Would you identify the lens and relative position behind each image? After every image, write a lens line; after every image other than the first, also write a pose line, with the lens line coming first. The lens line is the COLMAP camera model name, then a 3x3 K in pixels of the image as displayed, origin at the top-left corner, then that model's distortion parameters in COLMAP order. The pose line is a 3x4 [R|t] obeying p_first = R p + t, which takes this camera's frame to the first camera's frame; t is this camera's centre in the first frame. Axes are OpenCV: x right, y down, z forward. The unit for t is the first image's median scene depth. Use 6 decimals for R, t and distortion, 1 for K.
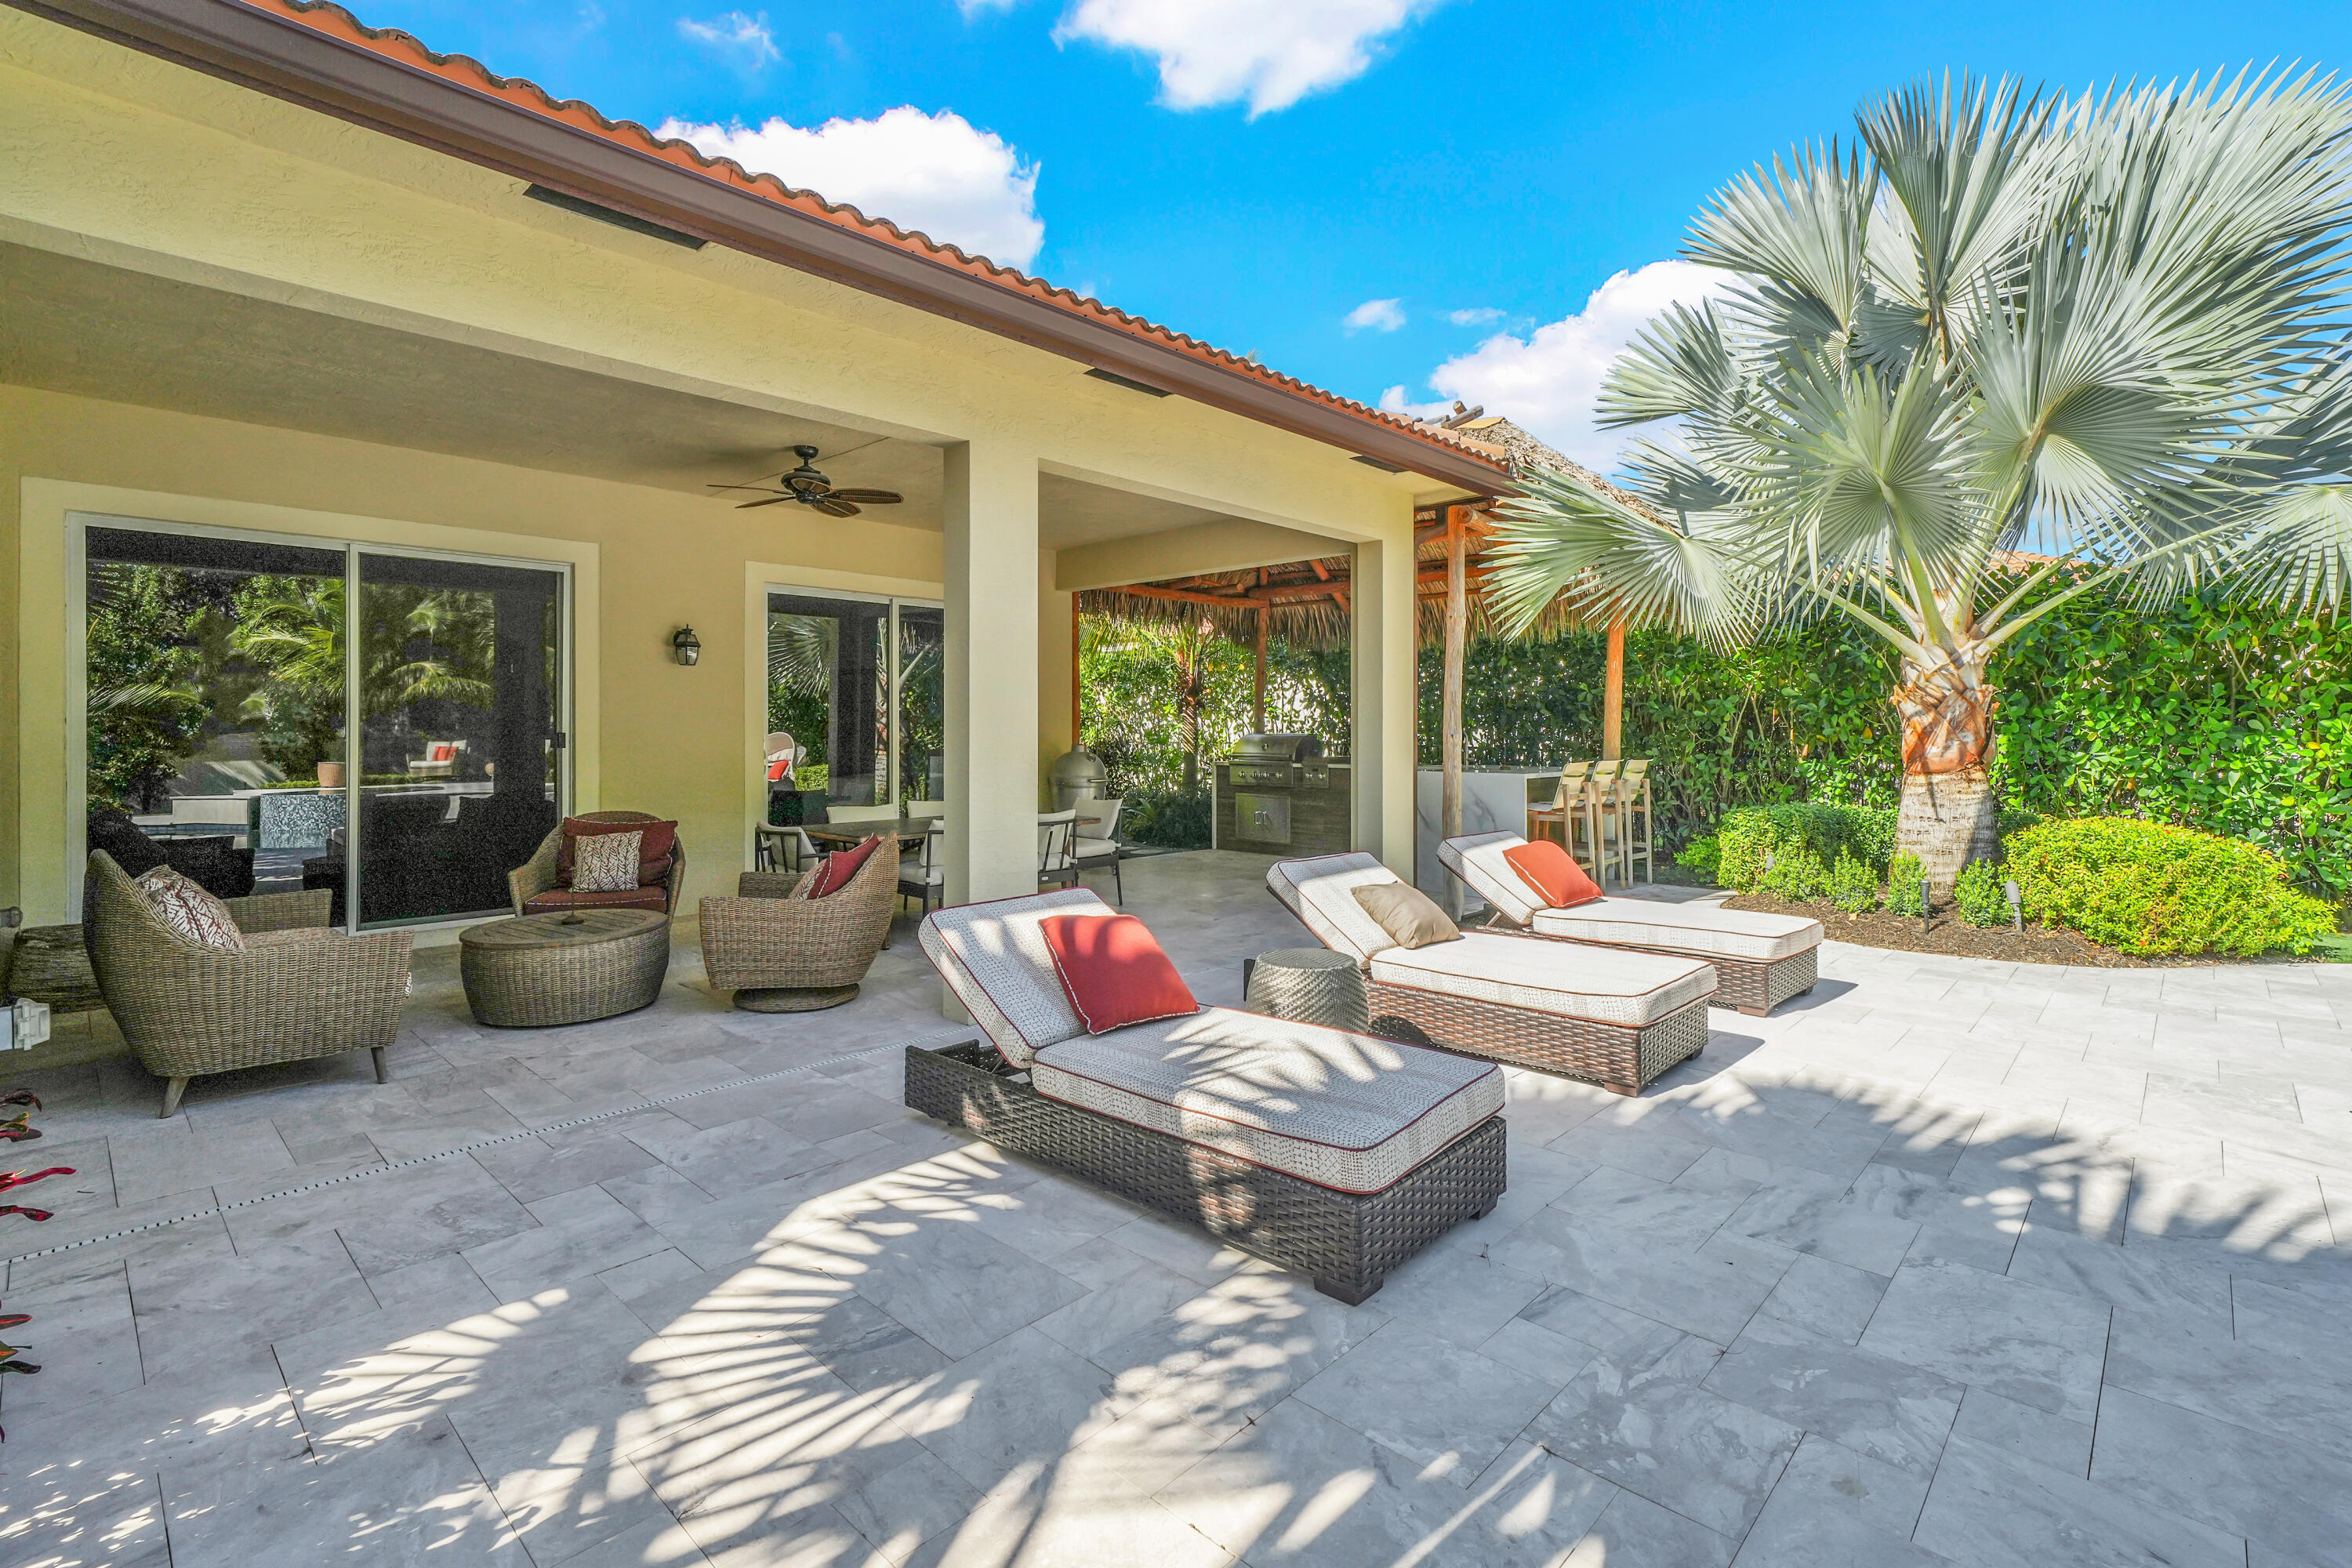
lens RADIAL K [[1067.0, 0, 1183.7], [0, 1067.0, 736.6], [0, 0, 1]] dist [0.003652, 0.001499]
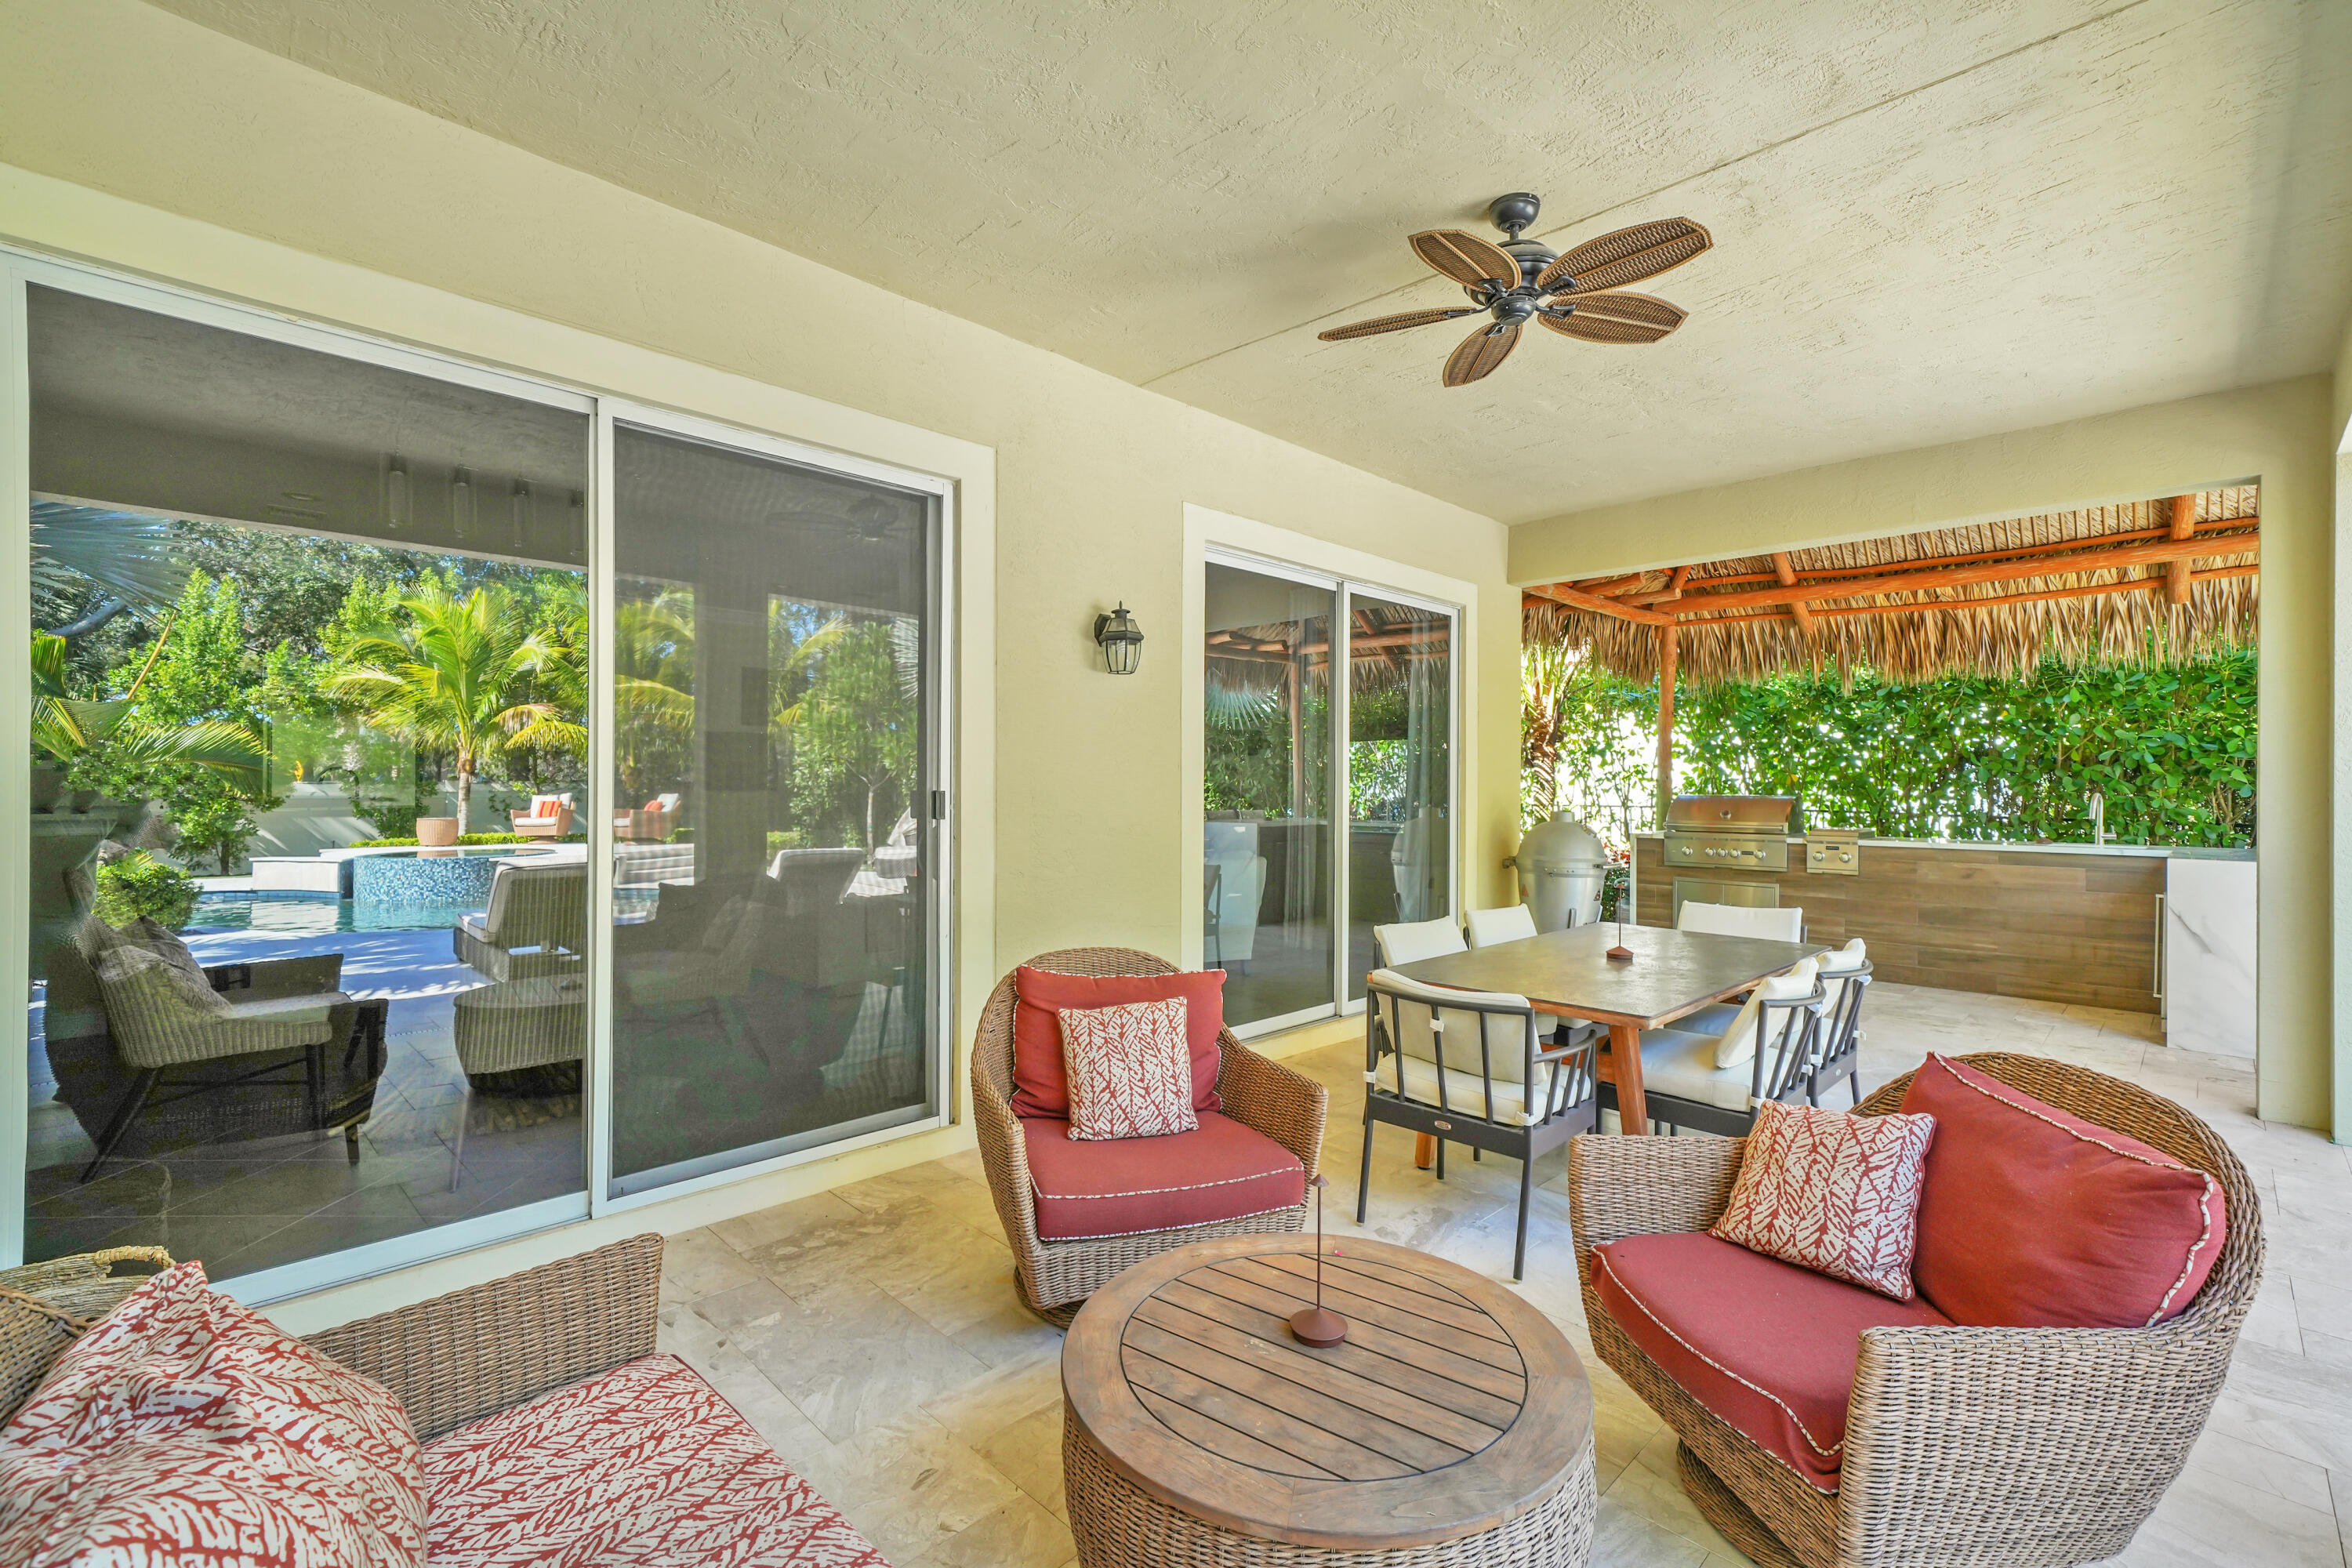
lens RADIAL K [[1029.6, 0, 1181.6], [0, 1029.6, 798.0], [0, 0, 1]] dist [0.009104, 0.000568]
pose [[0.999584, 0.006555, -0.028092, -0.188885], [-0.006393, 0.999962, 0.005872, -0.001847], [0.028130, -0.005690, 0.999588, 0.204533]]
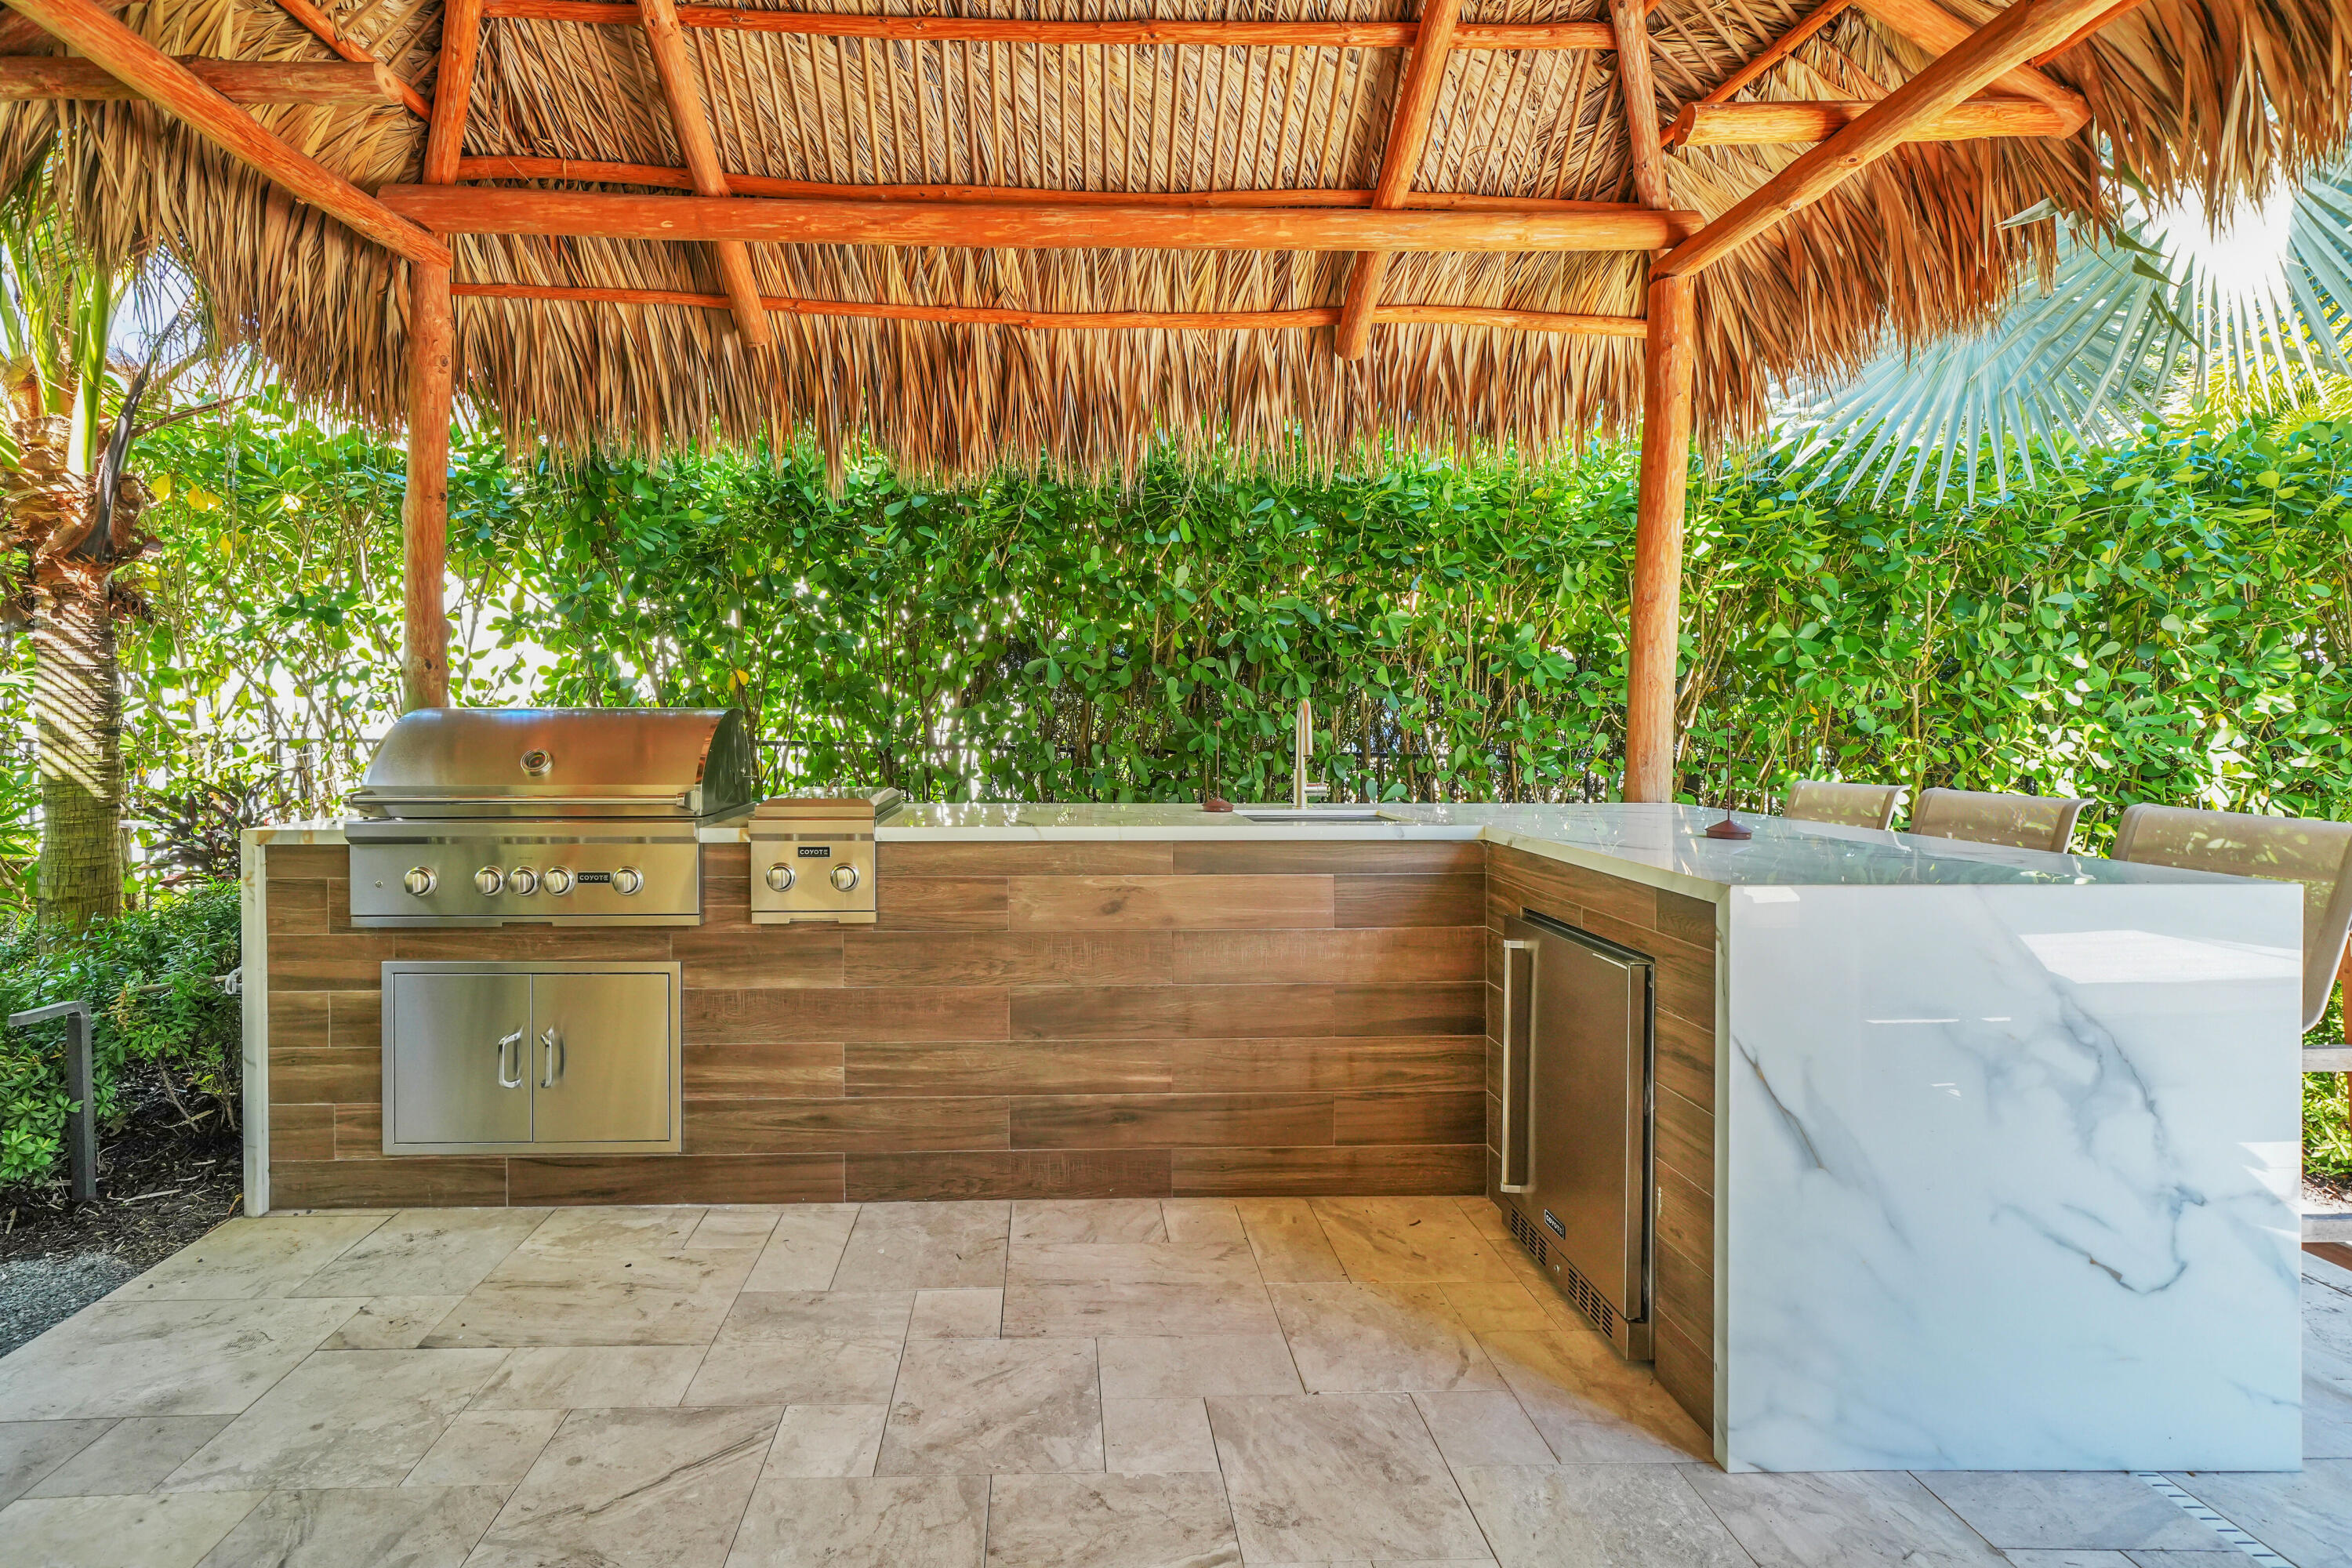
lens RADIAL K [[1078.7, 0, 1103.8], [0, 1078.7, 729.3], [0, 0, 1]] dist [0.002596, 0.000325]
pose [[0.695988, -0.003648, 0.718044, -0.006952], [0.000792, 0.999990, 0.004312, 0.000995], [-0.718053, -0.002433, 0.695984, 0.513545]]
